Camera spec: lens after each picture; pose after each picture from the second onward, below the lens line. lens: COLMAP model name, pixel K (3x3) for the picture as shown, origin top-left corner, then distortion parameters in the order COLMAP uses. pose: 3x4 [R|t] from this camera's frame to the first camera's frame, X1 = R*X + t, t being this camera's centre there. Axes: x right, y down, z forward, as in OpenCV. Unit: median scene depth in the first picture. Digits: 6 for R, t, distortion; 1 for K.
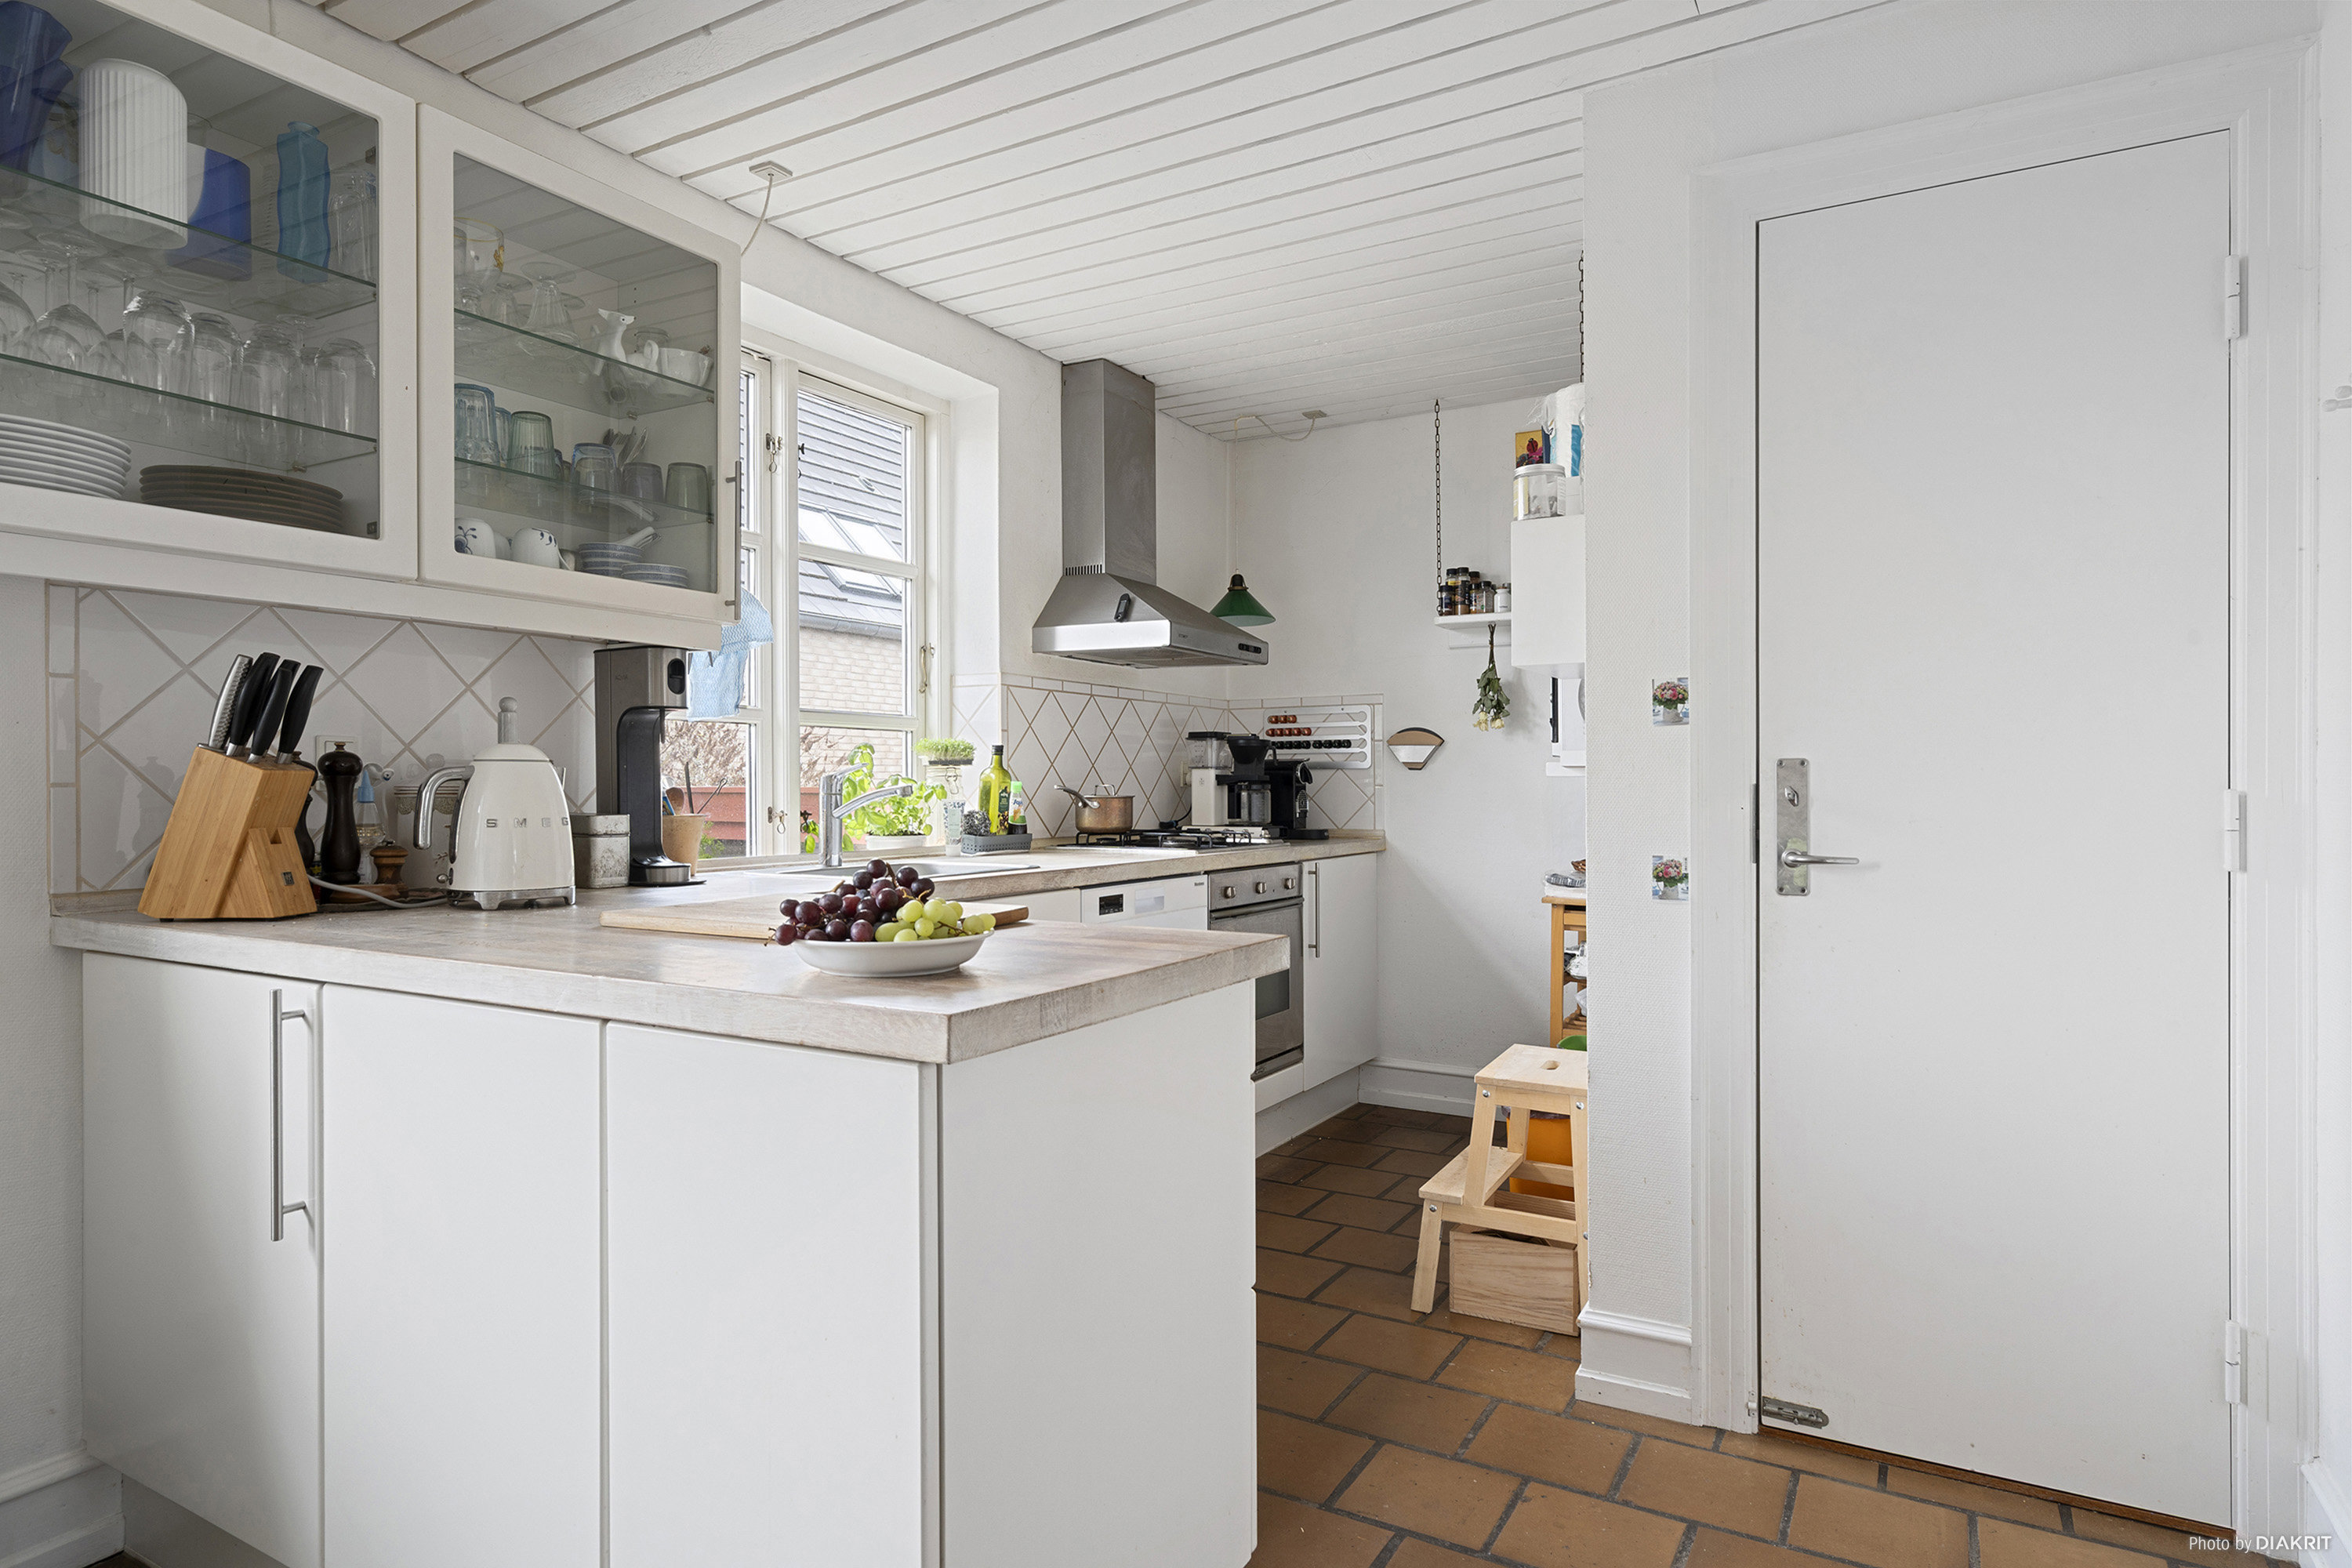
lens RADIAL K [[1328.1, 0, 1174.7], [0, 1328.1, 790.6], [0, 0, 1]] dist [-0.000113, -0.000514]
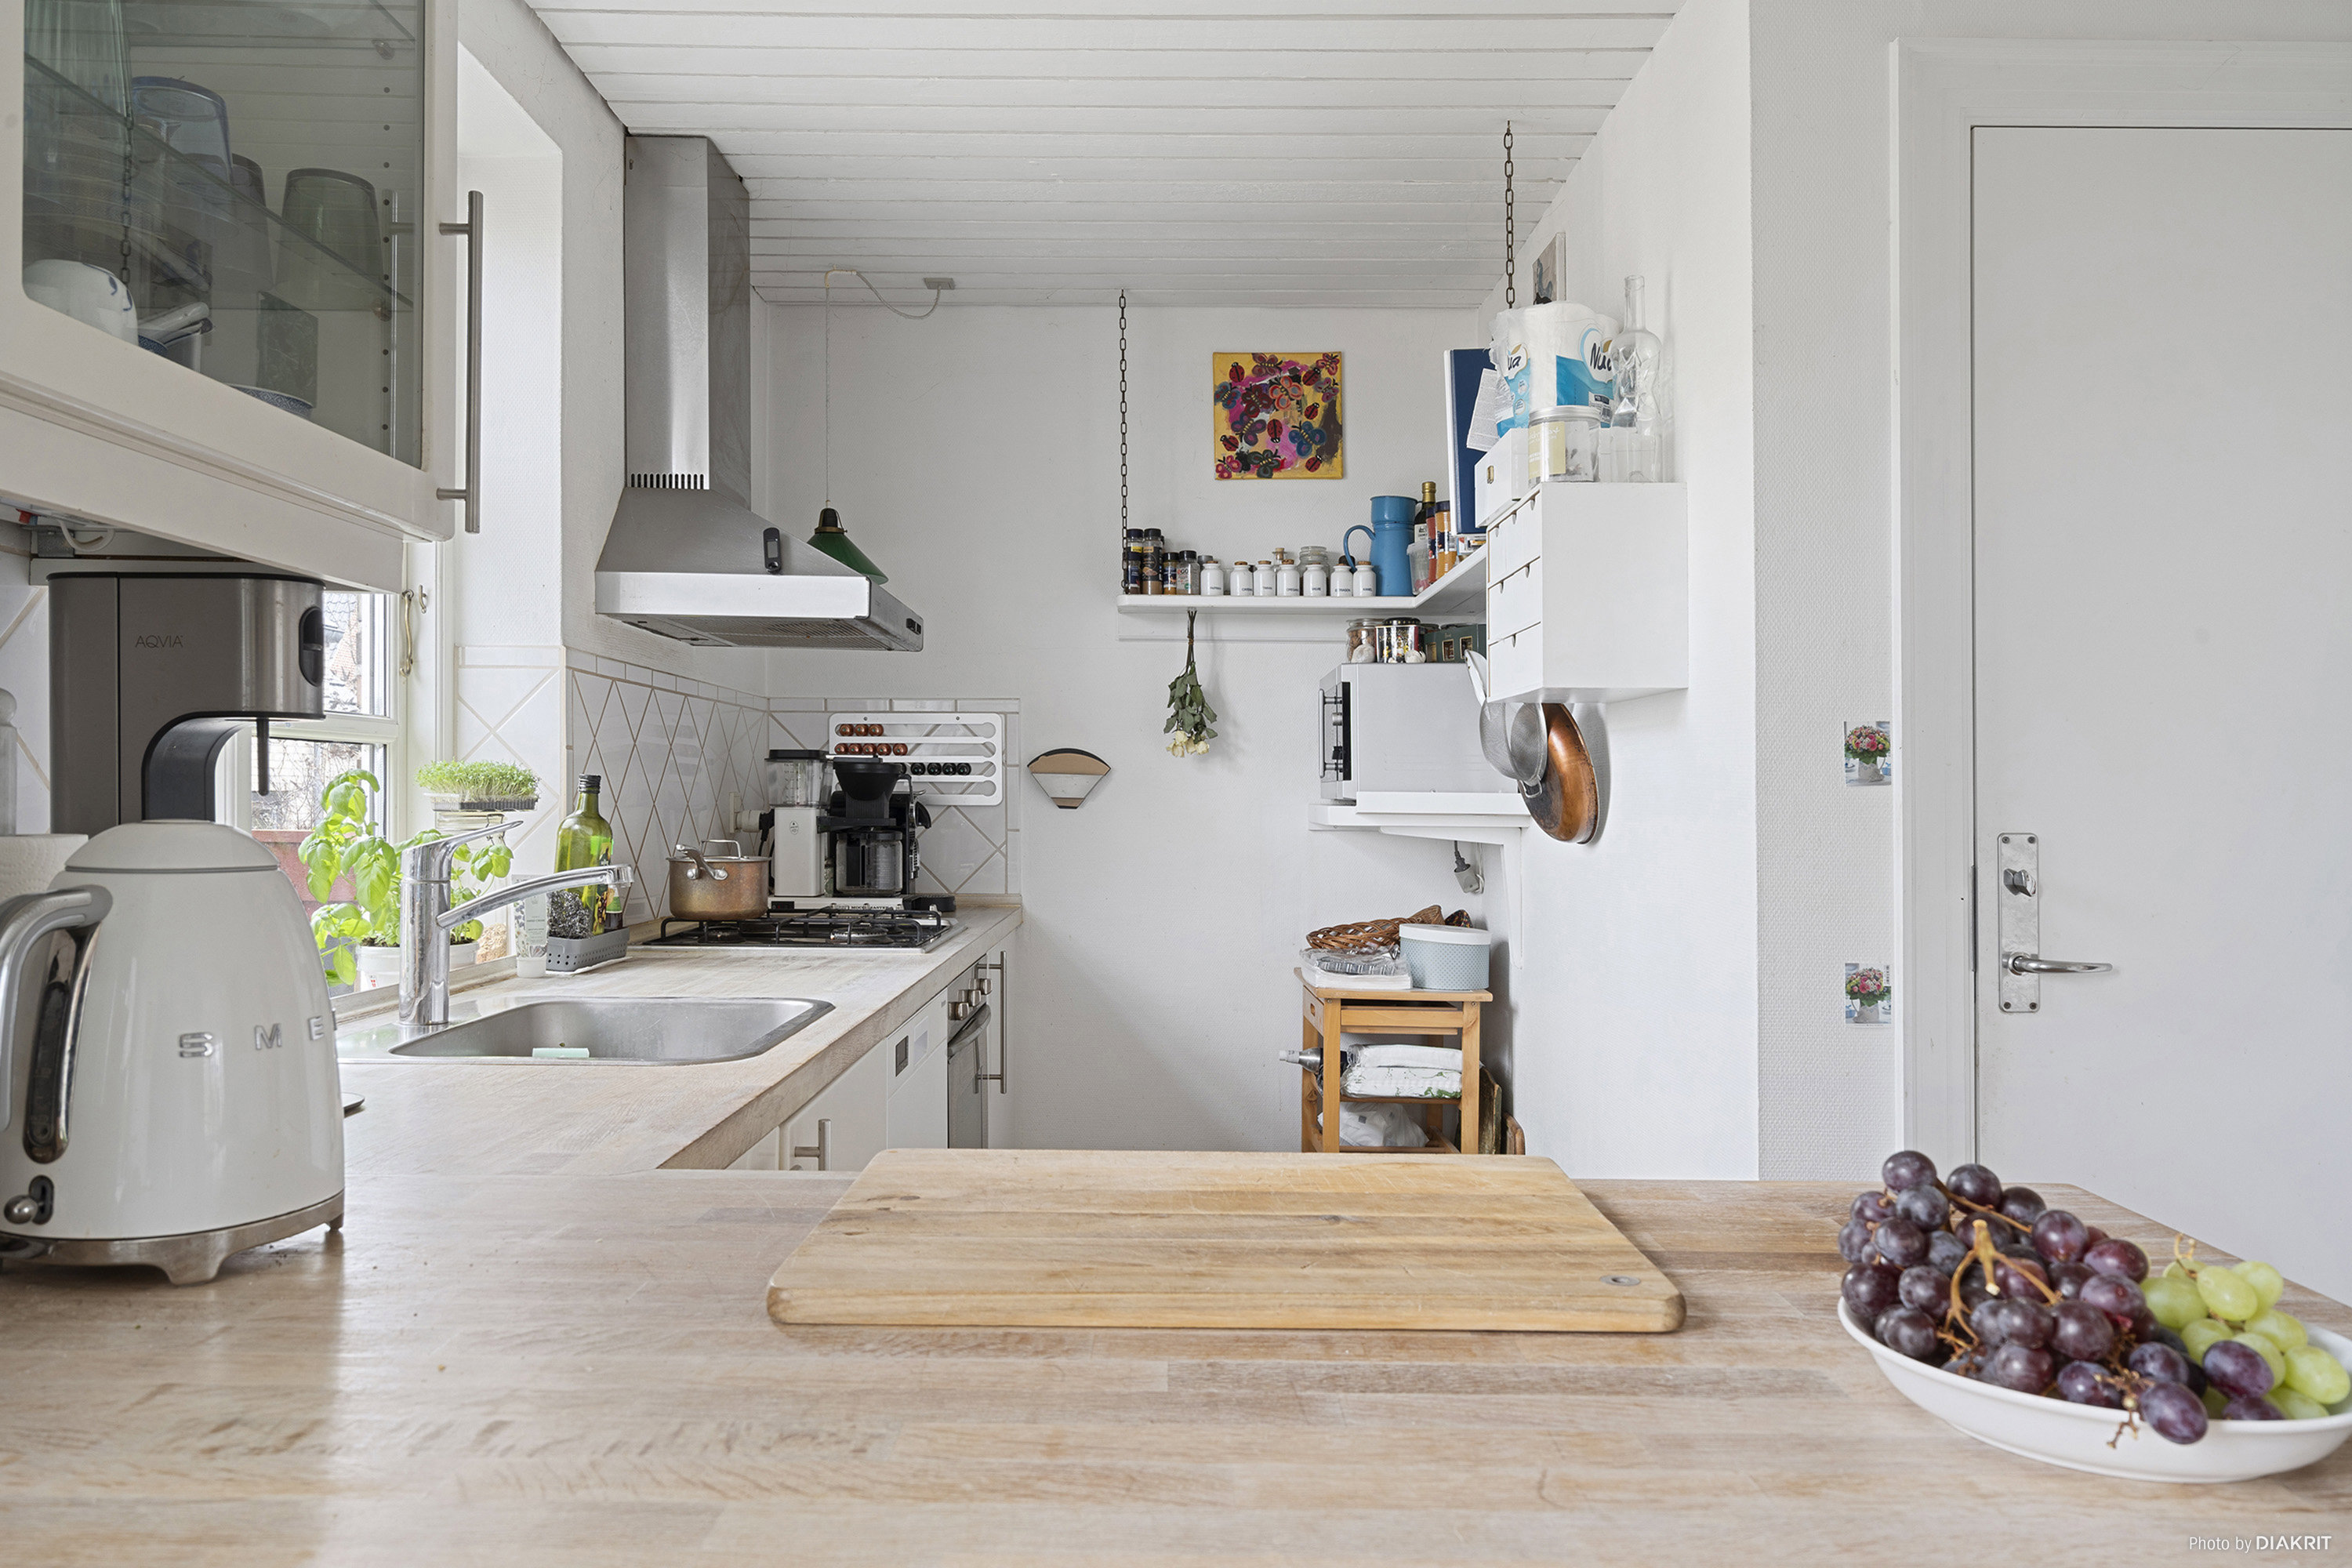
lens RADIAL K [[1690.2, 0, 1173.2], [0, 1690.2, 782.7], [0, 0, 1]] dist [0.013888, 0.001712]
pose [[0.867577, 0.012048, 0.497156, -0.230000], [-0.006826, 0.999901, -0.012320, -0.019691], [-0.497256, 0.007295, 0.867573, 0.204171]]
